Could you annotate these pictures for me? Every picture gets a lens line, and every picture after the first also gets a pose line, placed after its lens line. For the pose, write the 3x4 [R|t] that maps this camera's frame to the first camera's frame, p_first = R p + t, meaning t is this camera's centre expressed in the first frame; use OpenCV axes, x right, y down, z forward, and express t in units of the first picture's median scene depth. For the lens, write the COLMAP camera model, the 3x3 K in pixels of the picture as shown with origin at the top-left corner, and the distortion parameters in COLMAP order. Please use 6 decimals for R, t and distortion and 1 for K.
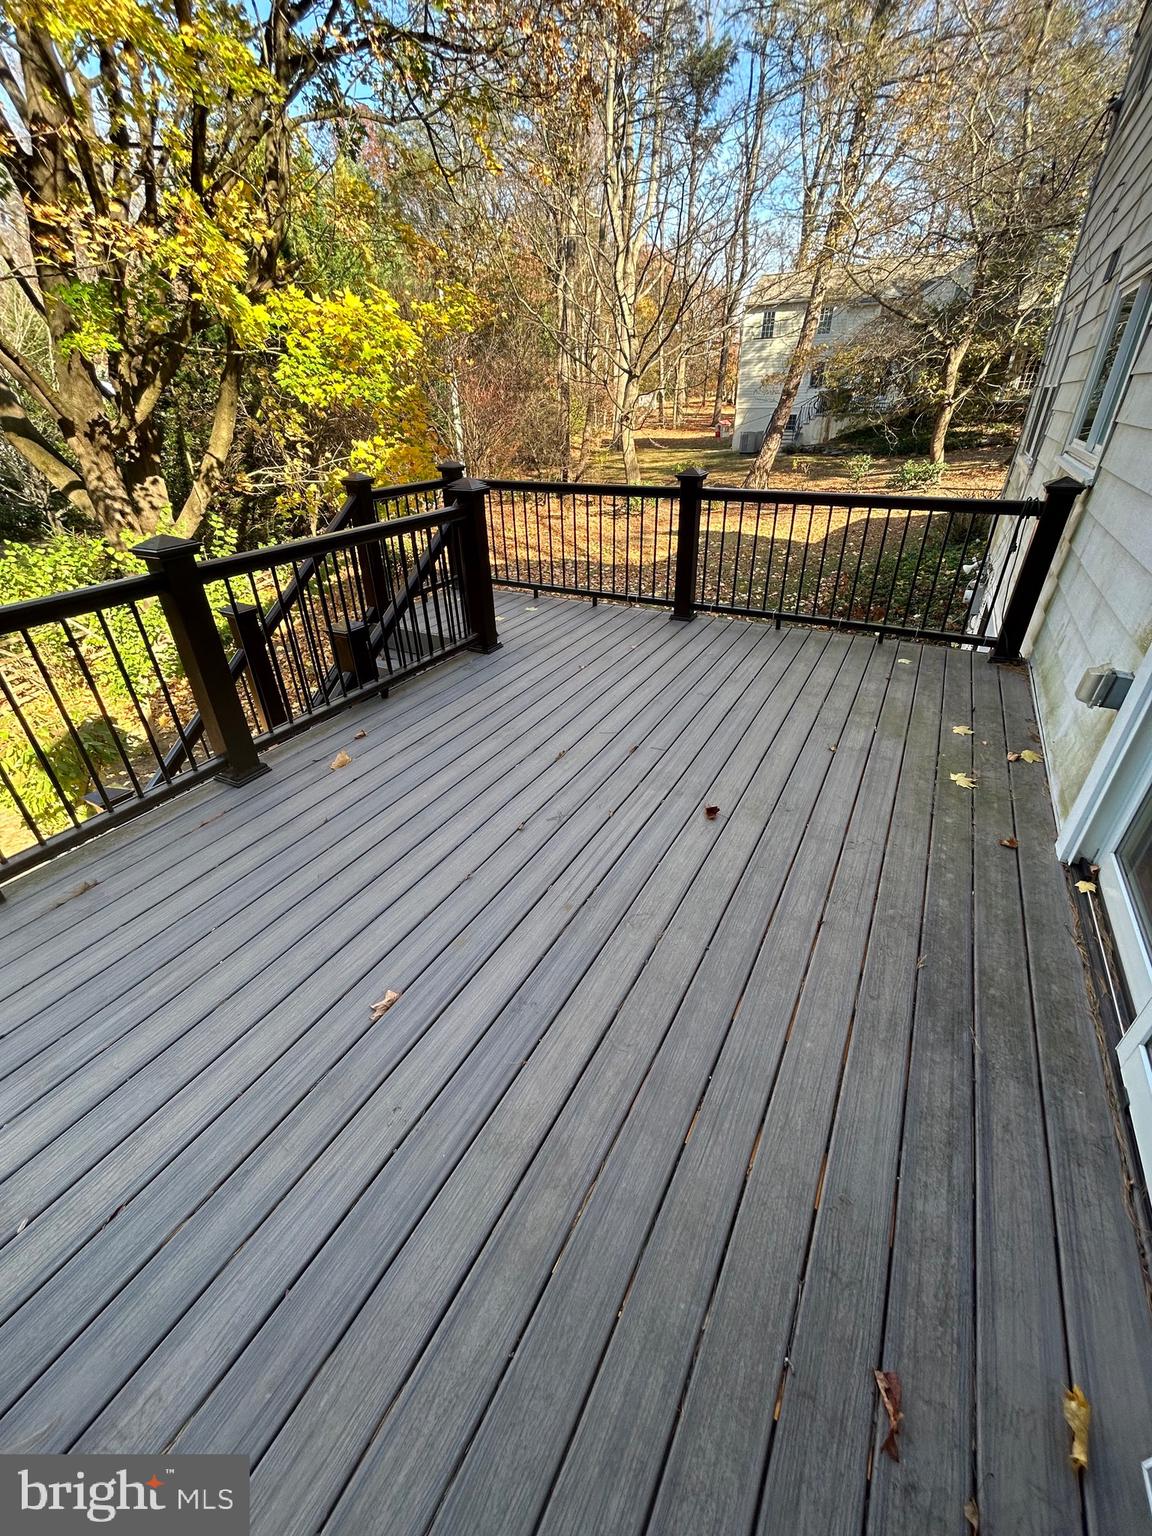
lens RADIAL K [[623.5, 0, 581.9], [0, 623.5, 768.3], [0, 0, 1]] dist [0.001111, -0.000252]
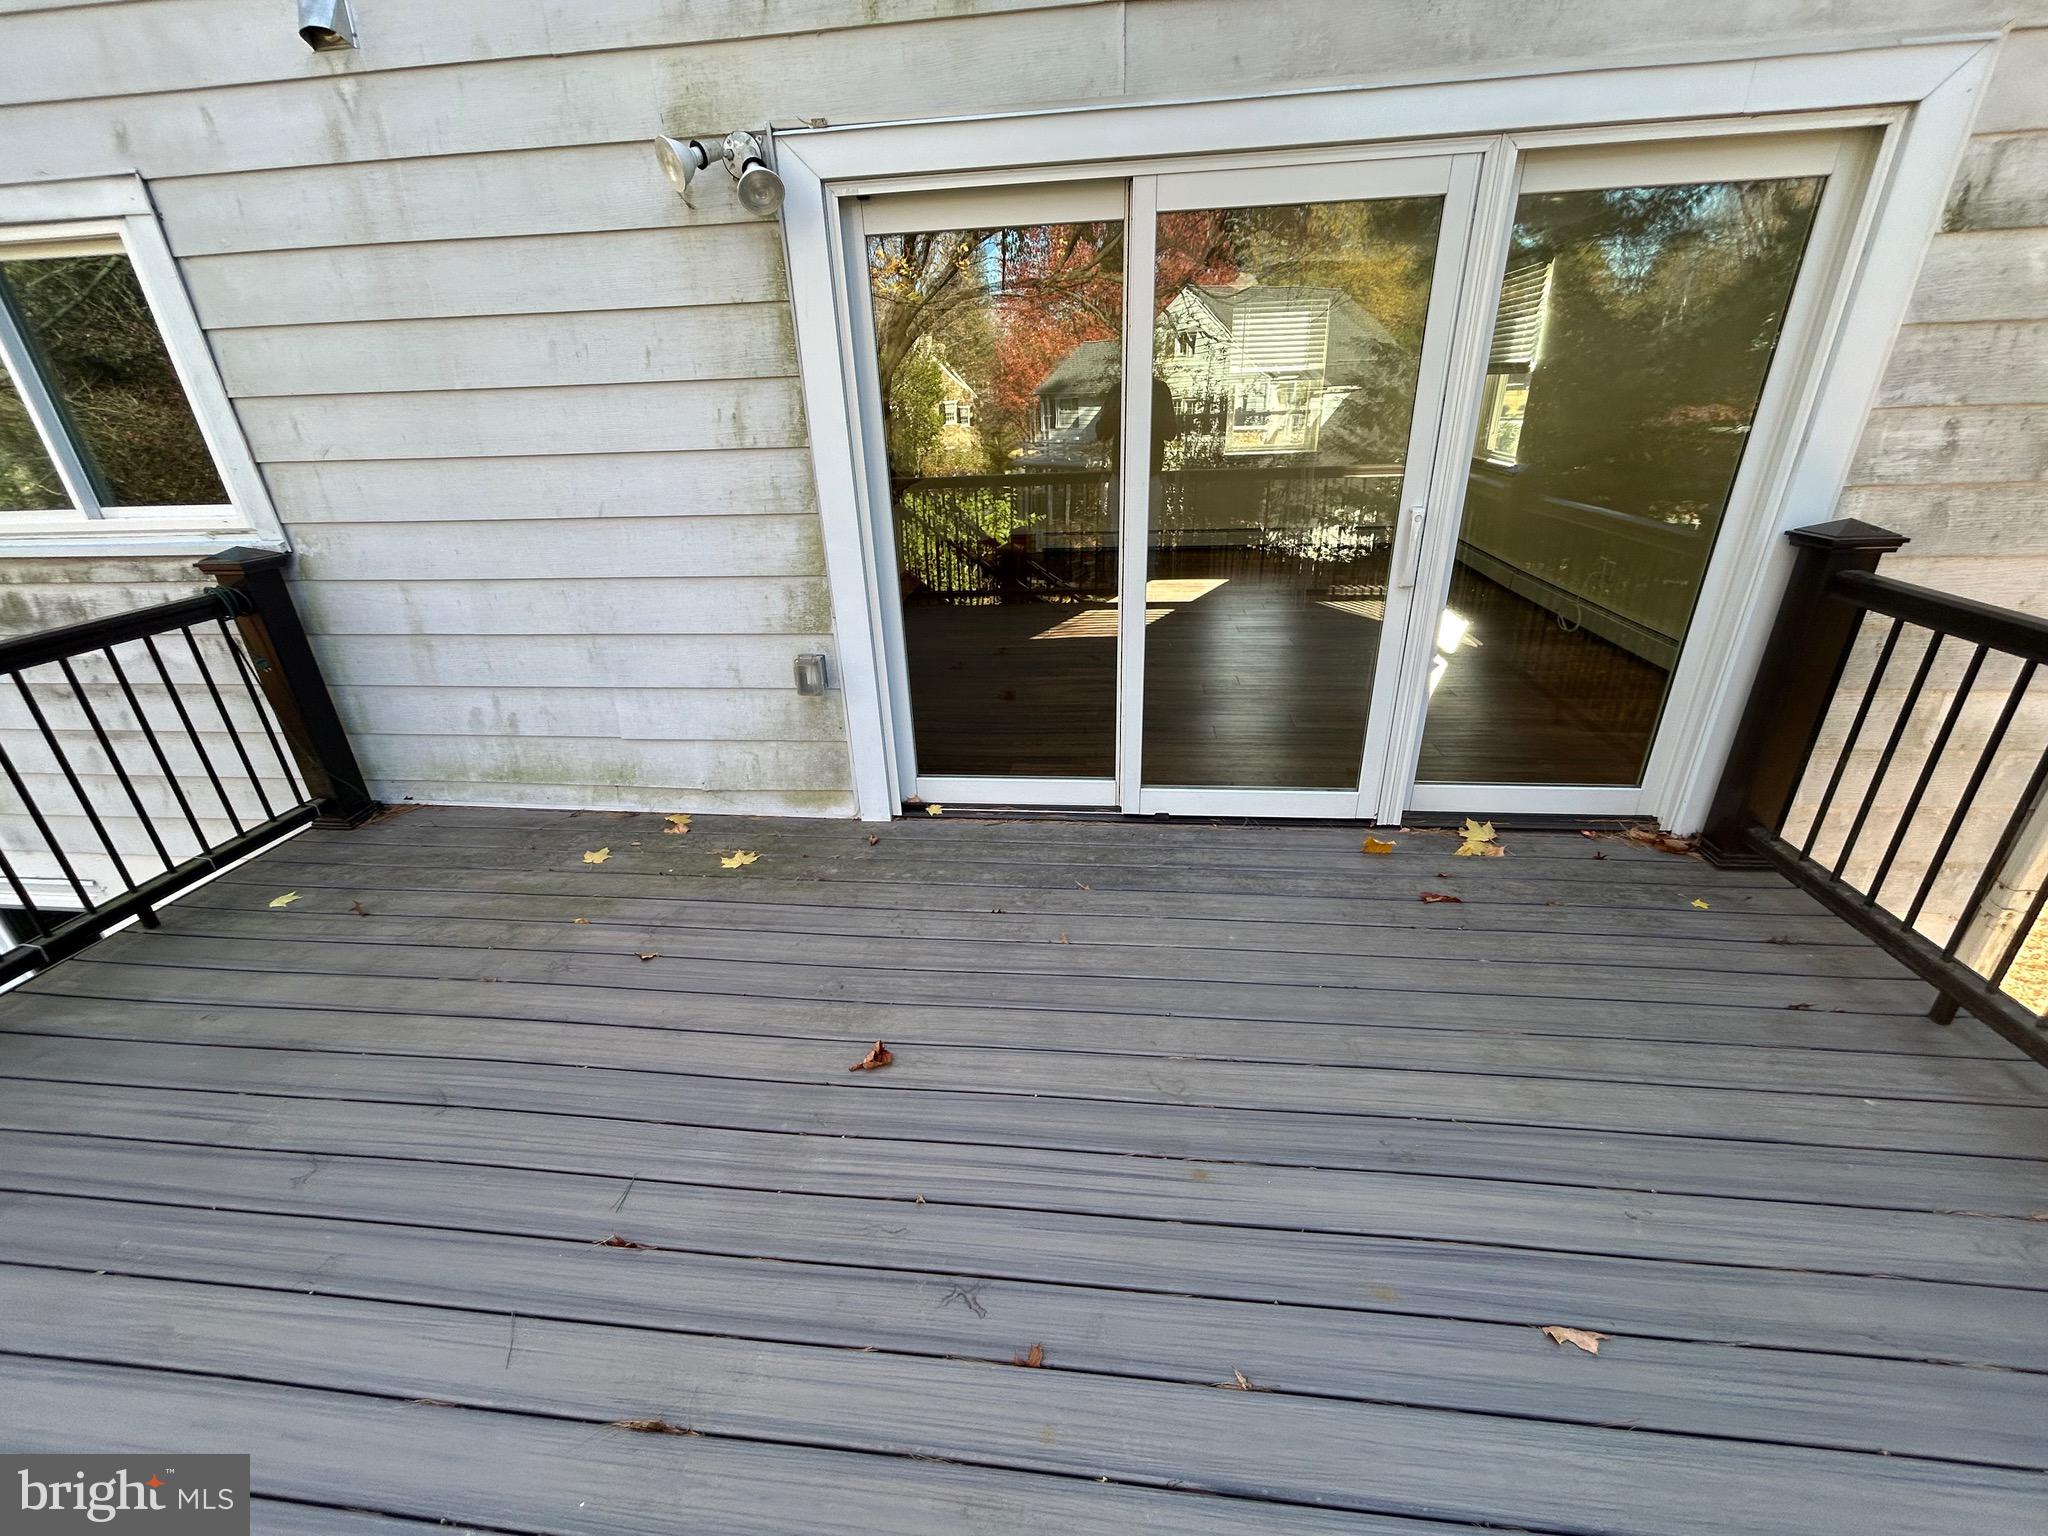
lens RADIAL K [[831.3, 0, 1020.0], [0, 831.3, 763.7], [0, 0, 1]] dist [0.001111, -0.000252]
pose [[-0.369270, -0.354016, 0.859251, -0.394757], [0.508351, 0.697057, 0.505659, -0.426694], [-0.777958, 0.623526, -0.077438, 0.737709]]
